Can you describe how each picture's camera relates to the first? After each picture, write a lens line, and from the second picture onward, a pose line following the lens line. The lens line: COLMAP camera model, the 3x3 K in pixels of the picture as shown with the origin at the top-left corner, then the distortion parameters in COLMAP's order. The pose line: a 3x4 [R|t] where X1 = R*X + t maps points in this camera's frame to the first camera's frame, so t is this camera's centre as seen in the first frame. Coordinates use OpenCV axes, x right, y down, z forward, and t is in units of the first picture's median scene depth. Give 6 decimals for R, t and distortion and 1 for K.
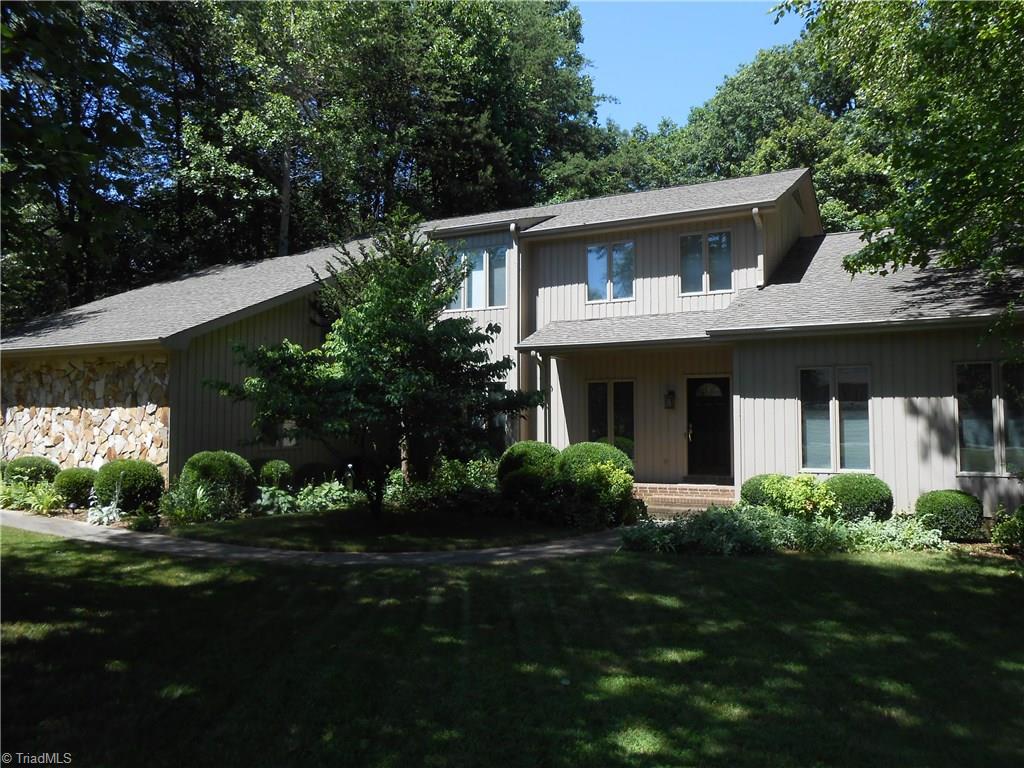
lens RADIAL K [[780.3, 0, 507.0], [0, 780.3, 386.2], [0, 0, 1]] dist [-0.024244, 0.017053]
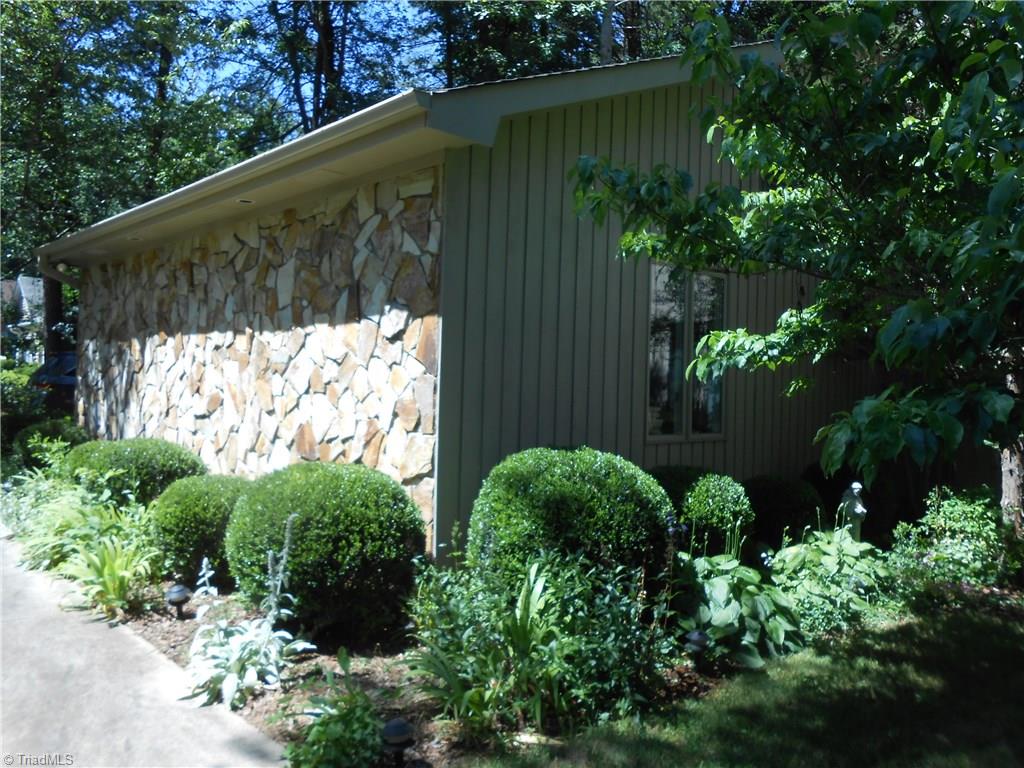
lens RADIAL K [[780.3, 0, 513.6], [0, 780.3, 384.2], [0, 0, 1]] dist [-0.024244, 0.017053]
pose [[0.953312, 0.020540, -0.301287, -0.288143], [-0.011857, 0.999461, 0.030619, 0.044574], [0.301753, -0.025617, 0.953042, 0.655531]]
